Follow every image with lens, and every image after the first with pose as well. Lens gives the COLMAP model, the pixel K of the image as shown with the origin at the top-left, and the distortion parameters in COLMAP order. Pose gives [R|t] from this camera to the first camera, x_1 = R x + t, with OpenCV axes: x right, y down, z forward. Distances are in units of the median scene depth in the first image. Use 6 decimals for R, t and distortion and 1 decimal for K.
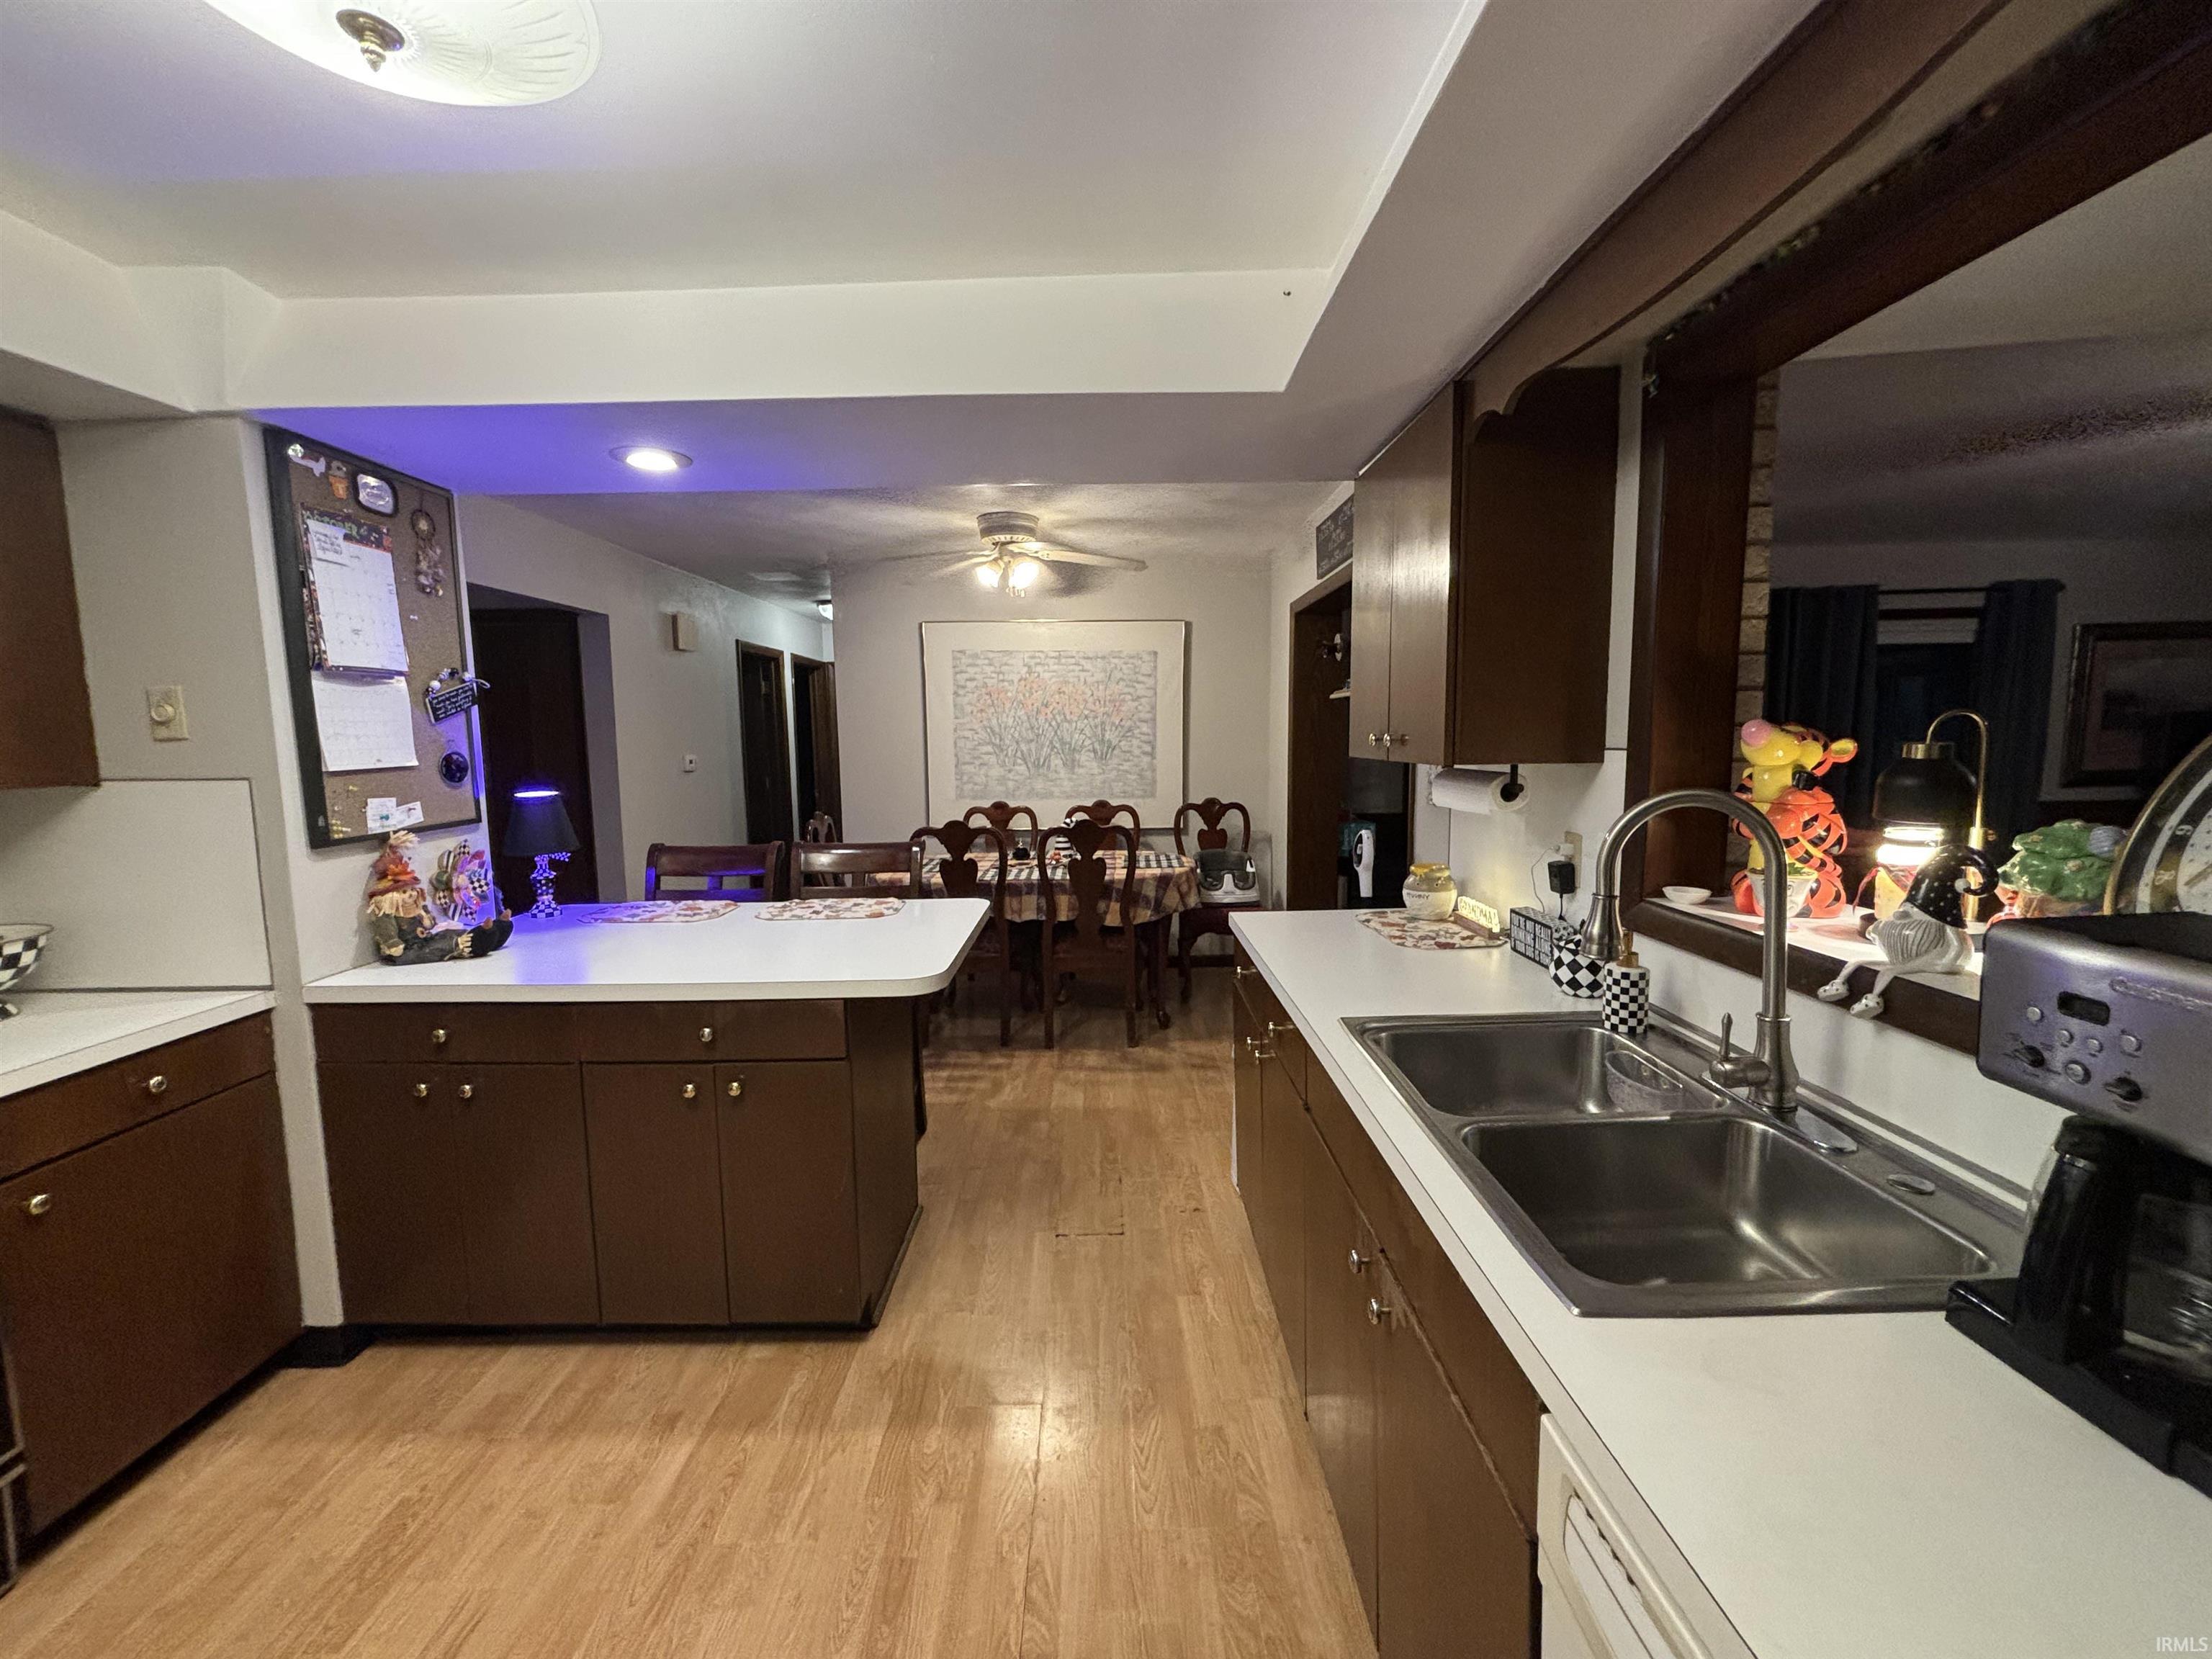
lens RADIAL K [[882.1, 0, 1095.4], [0, 882.1, 825.0], [0, 0, 1]] dist [-0.000411, 0.000053]
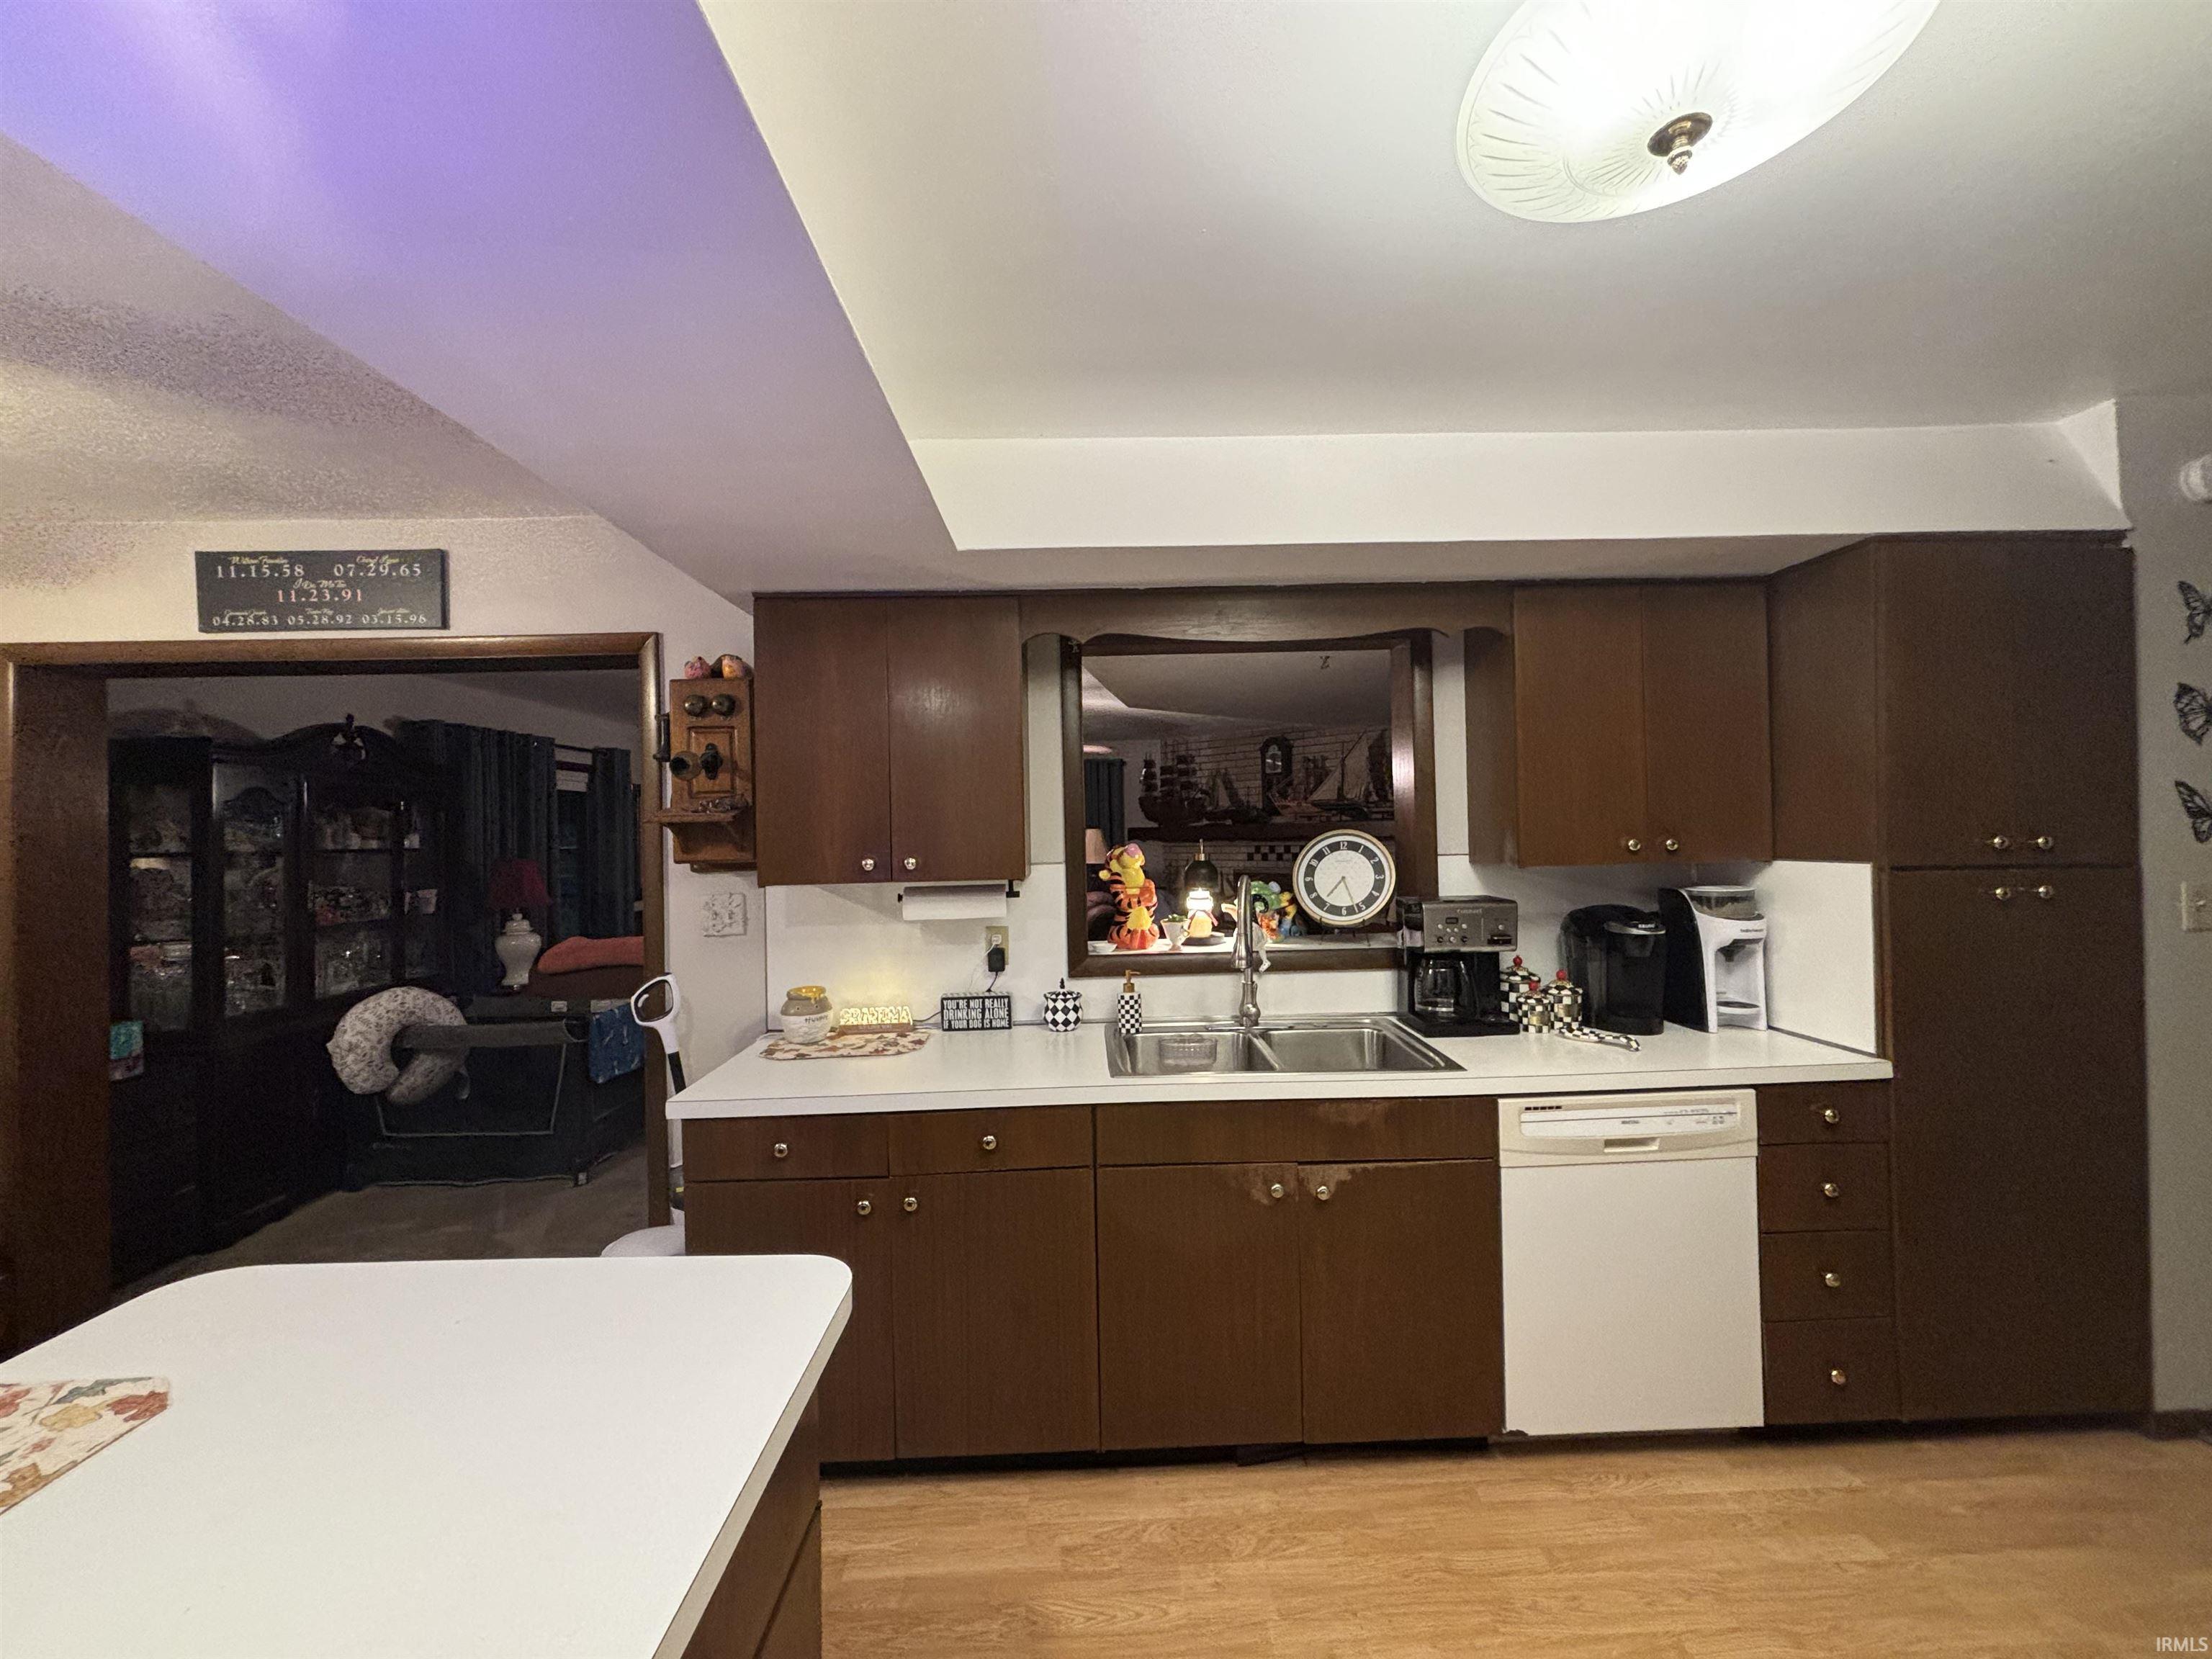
lens RADIAL K [[890.9, 0, 1106.0], [0, 890.9, 829.5], [0, 0, 1]] dist [0.000389, 0.000038]
pose [[-0.034479, 0.022925, 0.999142, -0.748900], [0.126716, 0.991769, -0.018383, -0.082224], [-0.991340, 0.125974, -0.037100, 0.749137]]
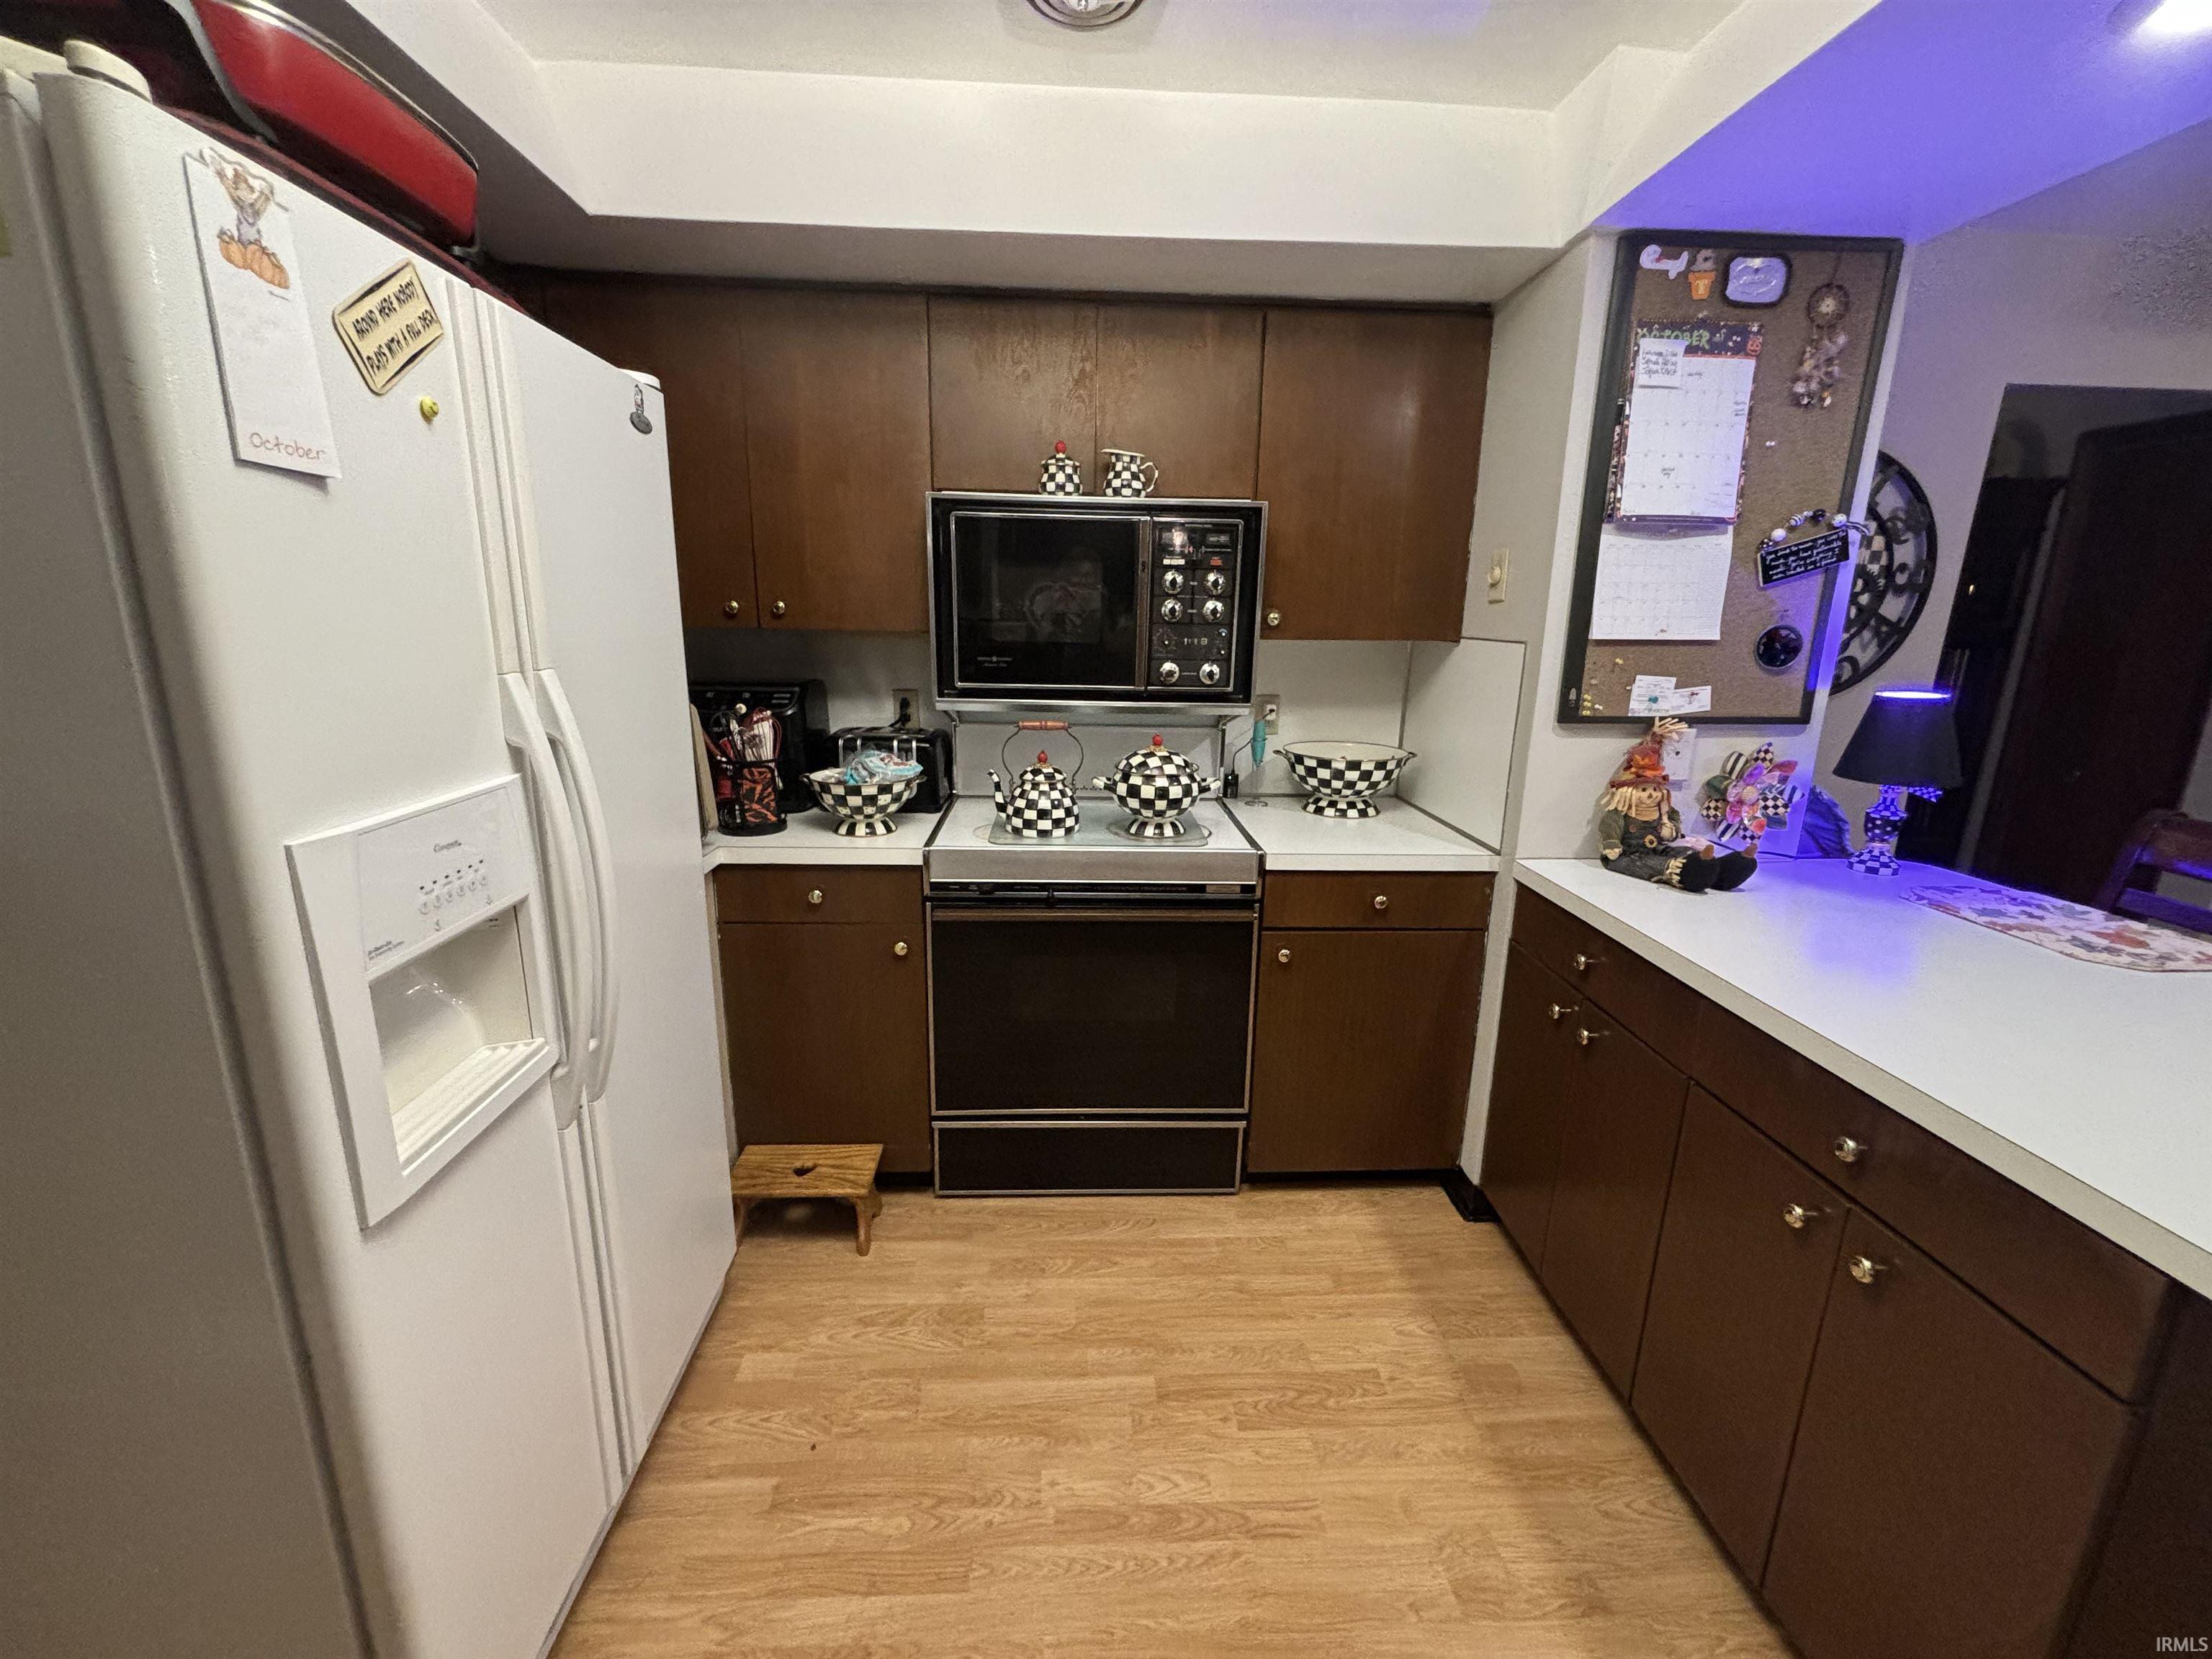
lens RADIAL K [[893.2, 0, 1100.3], [0, 893.2, 824.5], [0, 0, 1]] dist [-0.001228, 0.000382]
pose [[0.052339, 0.245178, -0.968064, 0.026265], [-0.122344, 0.963665, 0.237449, -0.031943], [0.991107, 0.106009, 0.080434, 0.422190]]
